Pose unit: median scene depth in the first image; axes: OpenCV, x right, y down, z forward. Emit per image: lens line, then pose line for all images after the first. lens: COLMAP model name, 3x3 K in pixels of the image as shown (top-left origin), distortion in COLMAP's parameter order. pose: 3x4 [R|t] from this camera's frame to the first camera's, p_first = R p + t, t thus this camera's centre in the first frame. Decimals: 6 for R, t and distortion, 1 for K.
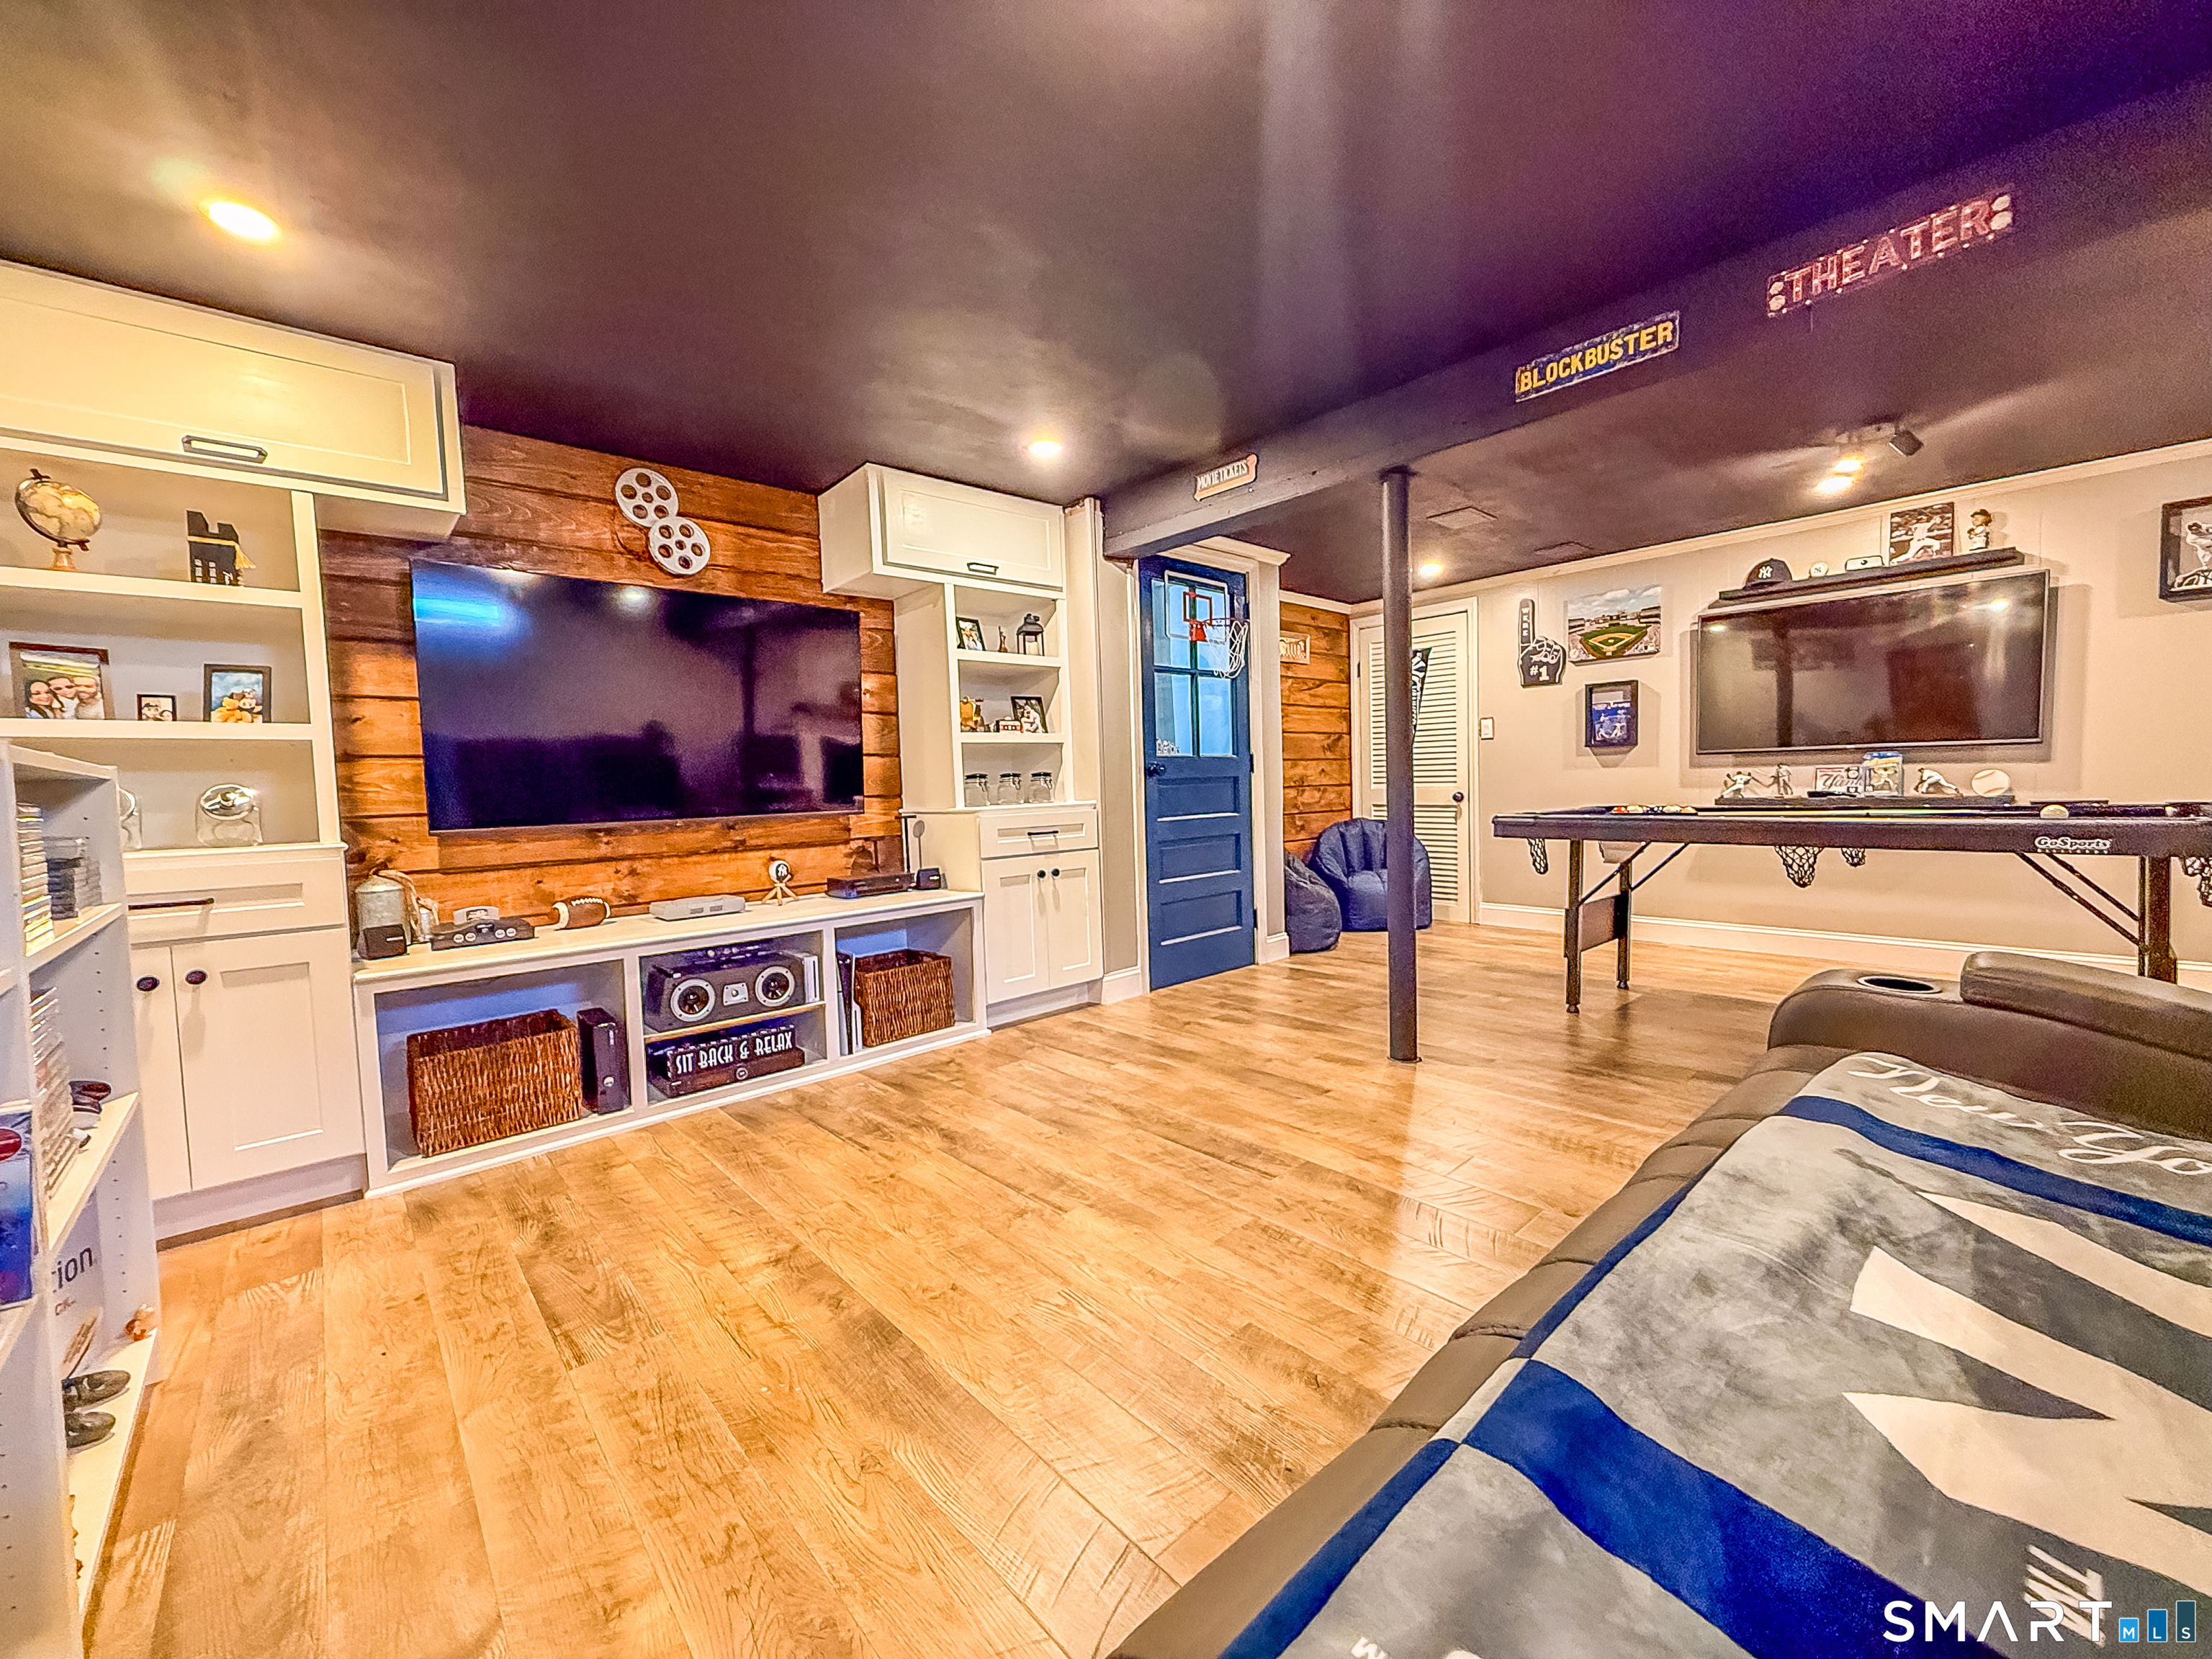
lens RADIAL K [[879.8, 0, 1114.9], [0, 879.8, 824.7], [0, 0, 1]] dist [0.000613, -0.000204]
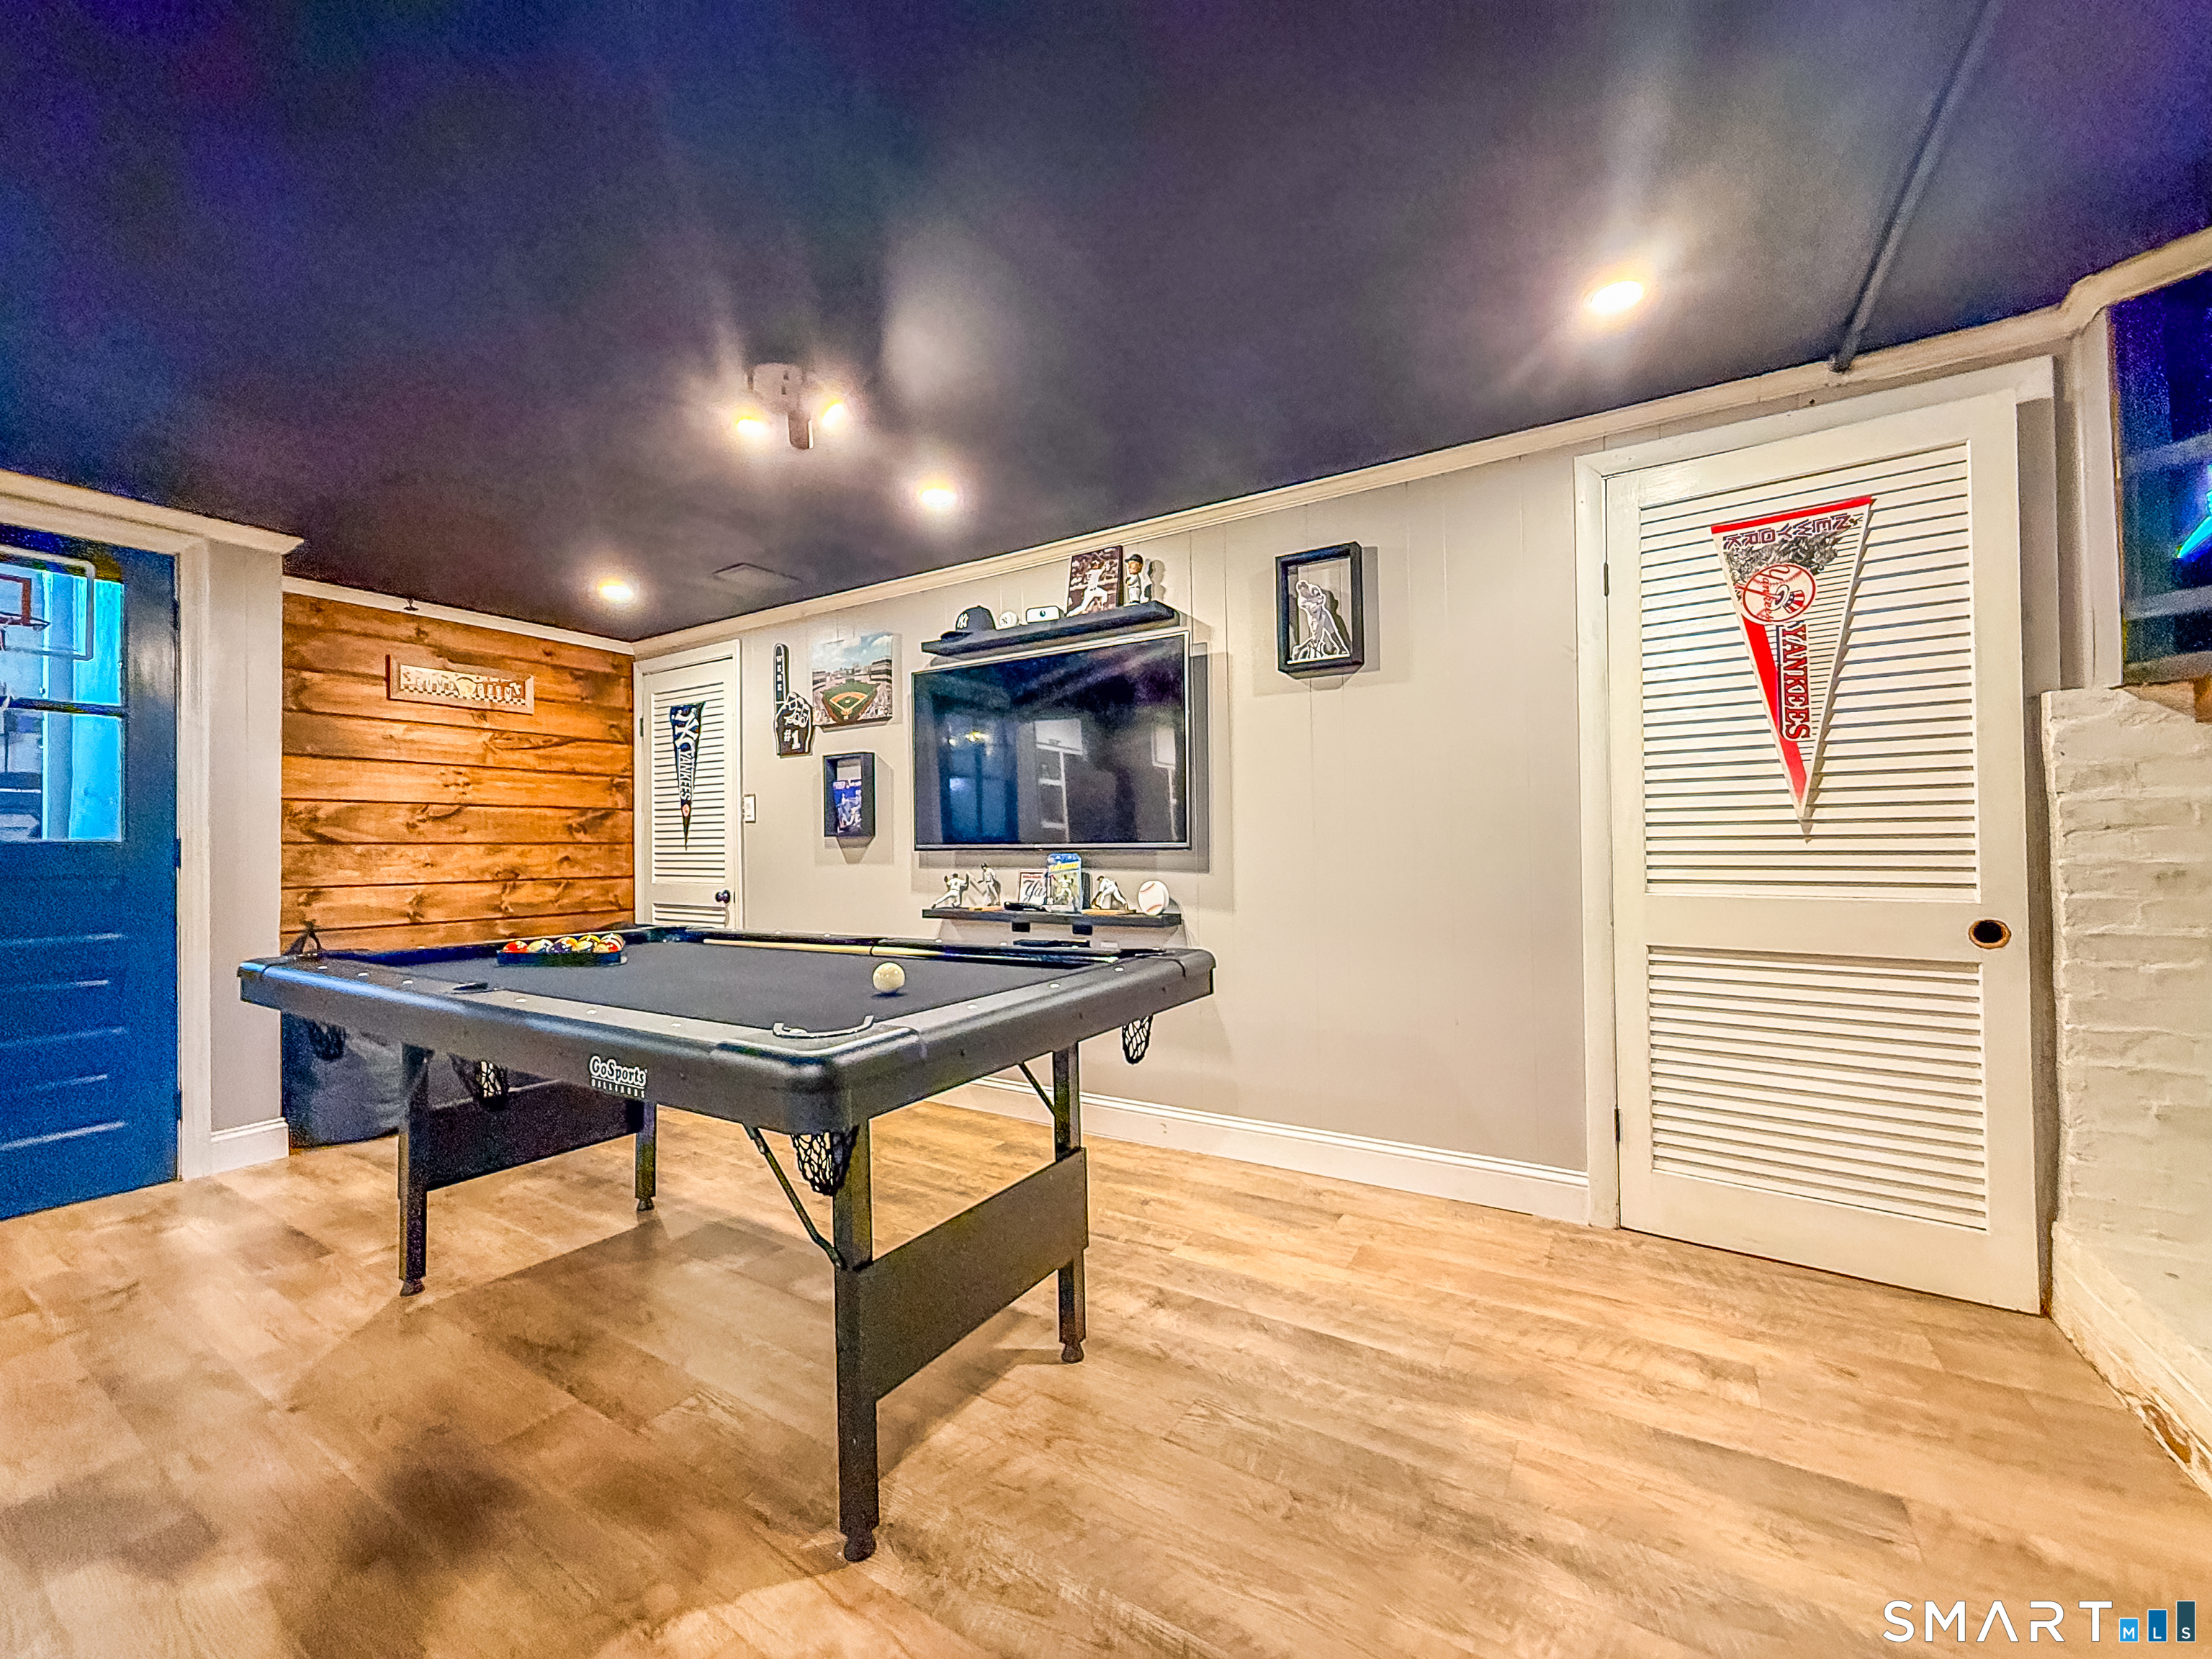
lens RADIAL K [[879.8, 0, 1106.0], [0, 879.8, 831.0], [0, 0, 1]] dist [0.000613, -0.000204]
pose [[0.958786, 0.027998, 0.282747, 0.816967], [-0.005006, 0.996643, -0.081712, -0.046715], [-0.284086, 0.076928, 0.955708, 0.290939]]
